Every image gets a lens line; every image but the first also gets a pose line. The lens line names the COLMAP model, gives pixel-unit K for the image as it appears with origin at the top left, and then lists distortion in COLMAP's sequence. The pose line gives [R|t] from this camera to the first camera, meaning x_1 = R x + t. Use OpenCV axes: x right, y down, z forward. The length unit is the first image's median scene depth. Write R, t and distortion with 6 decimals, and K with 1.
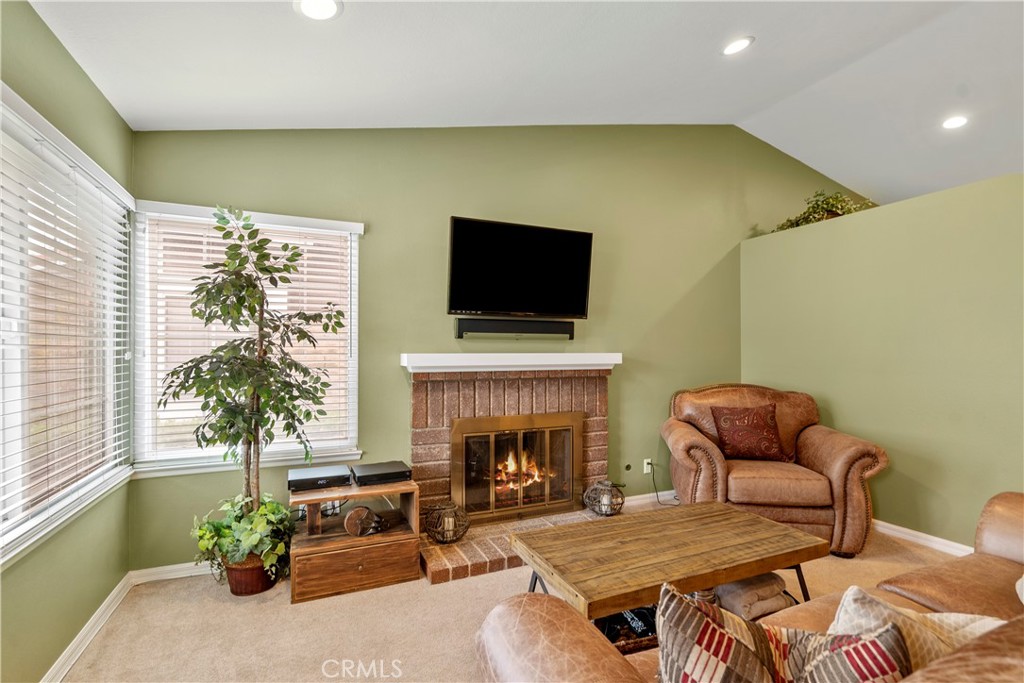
lens RADIAL K [[464.0, 0, 510.4], [0, 464.0, 349.5], [0, 0, 1]] dist [-0.001079, -0.000042]
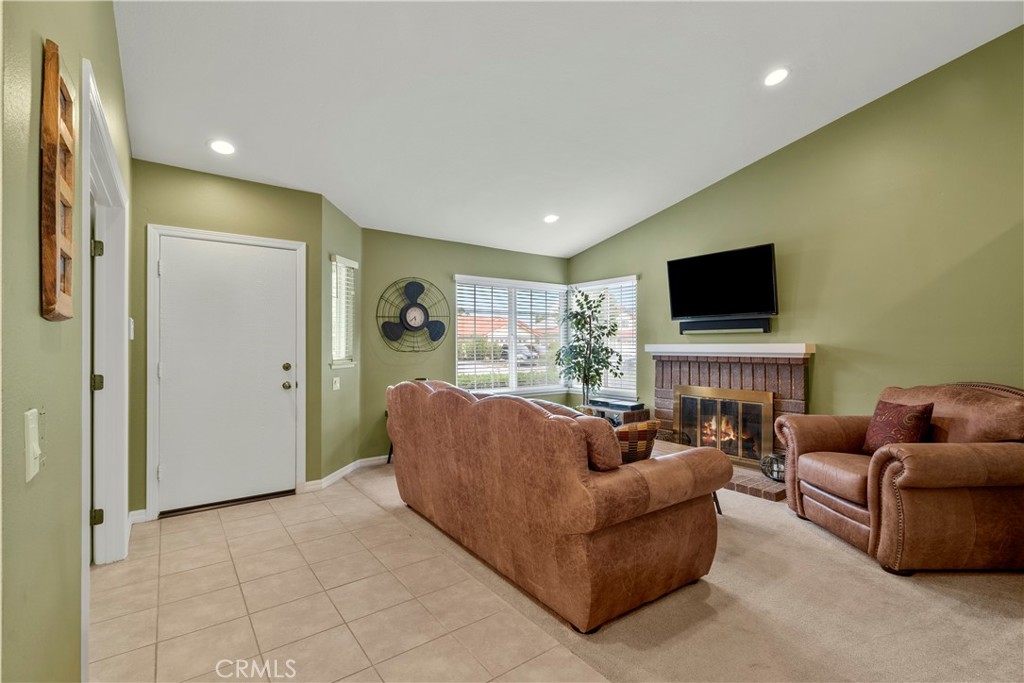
lens RADIAL K [[467.8, 0, 508.7], [0, 467.8, 343.8], [0, 0, 1]] dist [-0.003739, 0.000281]
pose [[0.214927, -0.003691, -0.976623, 1.317543], [0.009603, 0.999952, -0.001666, 0.004340], [0.976583, -0.009021, 0.214952, 0.086024]]
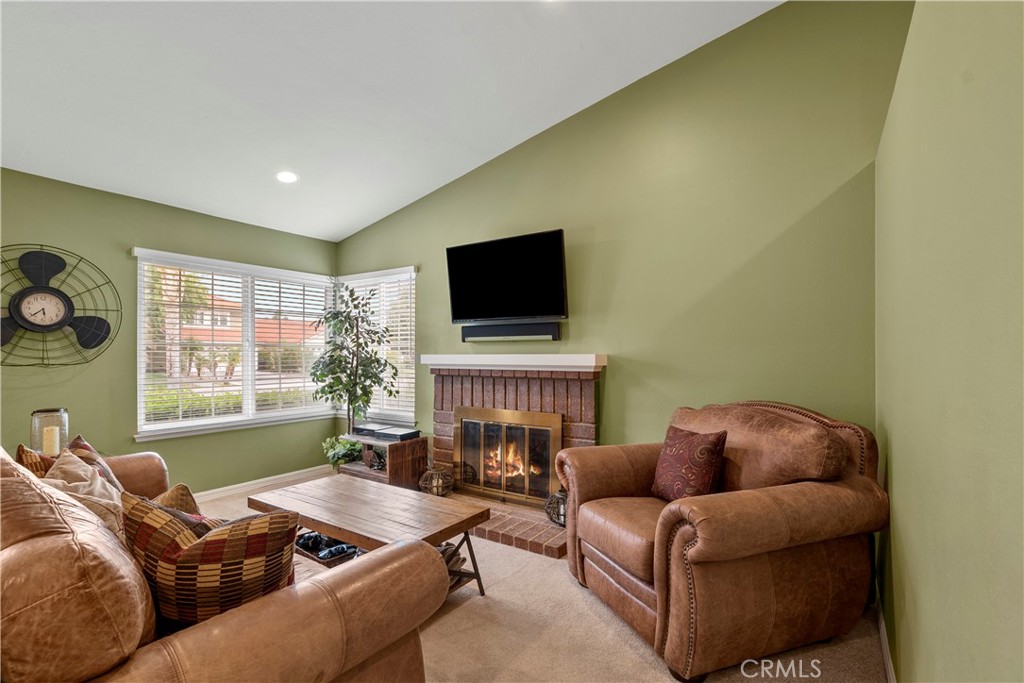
lens RADIAL K [[482.4, 0, 508.2], [0, 482.4, 354.5], [0, 0, 1]] dist [-0.013923, 0.000089]
pose [[0.528653, 0.000488, -0.848838, 1.054526], [0.006478, 0.999968, 0.004609, 0.003798], [0.848813, -0.007935, 0.528633, 0.418100]]
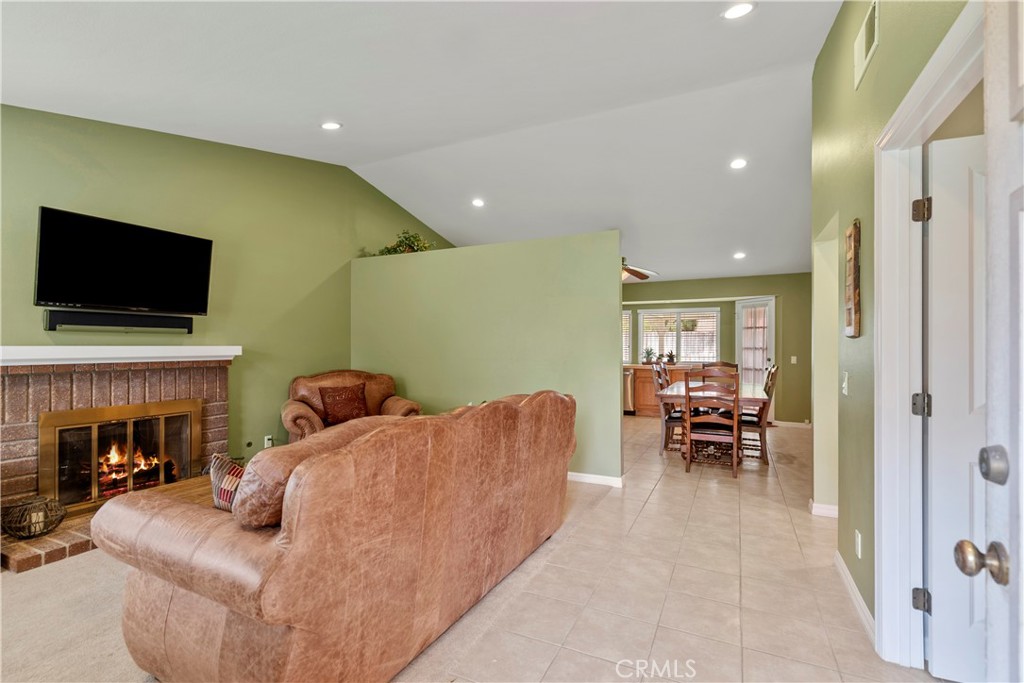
lens RADIAL K [[467.8, 0, 508.7], [0, 467.8, 343.8], [0, 0, 1]] dist [-0.003739, 0.000281]
pose [[0.765147, 0.004286, 0.643841, -0.003866], [-0.005587, 0.999984, -0.000017, -0.001546], [-0.643831, -0.003584, 0.765159, -0.376458]]
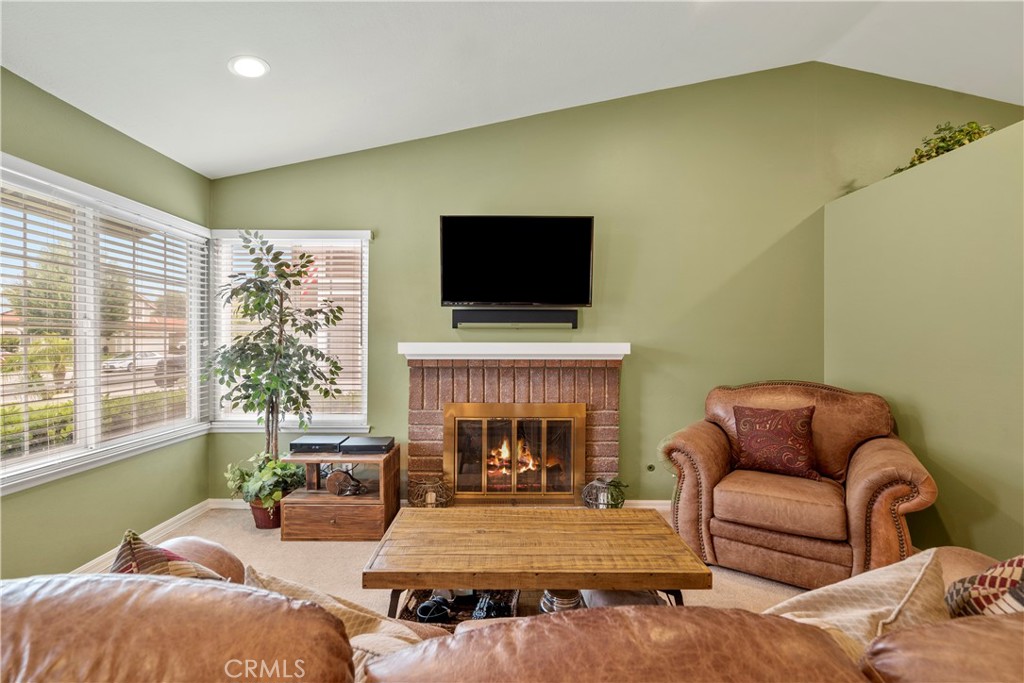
lens RADIAL K [[462.3, 0, 512.0], [0, 462.3, 341.5], [0, 0, 1]] dist [-0.003851, -0.000104]
pose [[0.919031, 0.002314, -0.394179, 0.435116], [0.000131, 0.999981, 0.006175, -0.000355], [0.394186, -0.005727, 0.919013, 0.070412]]
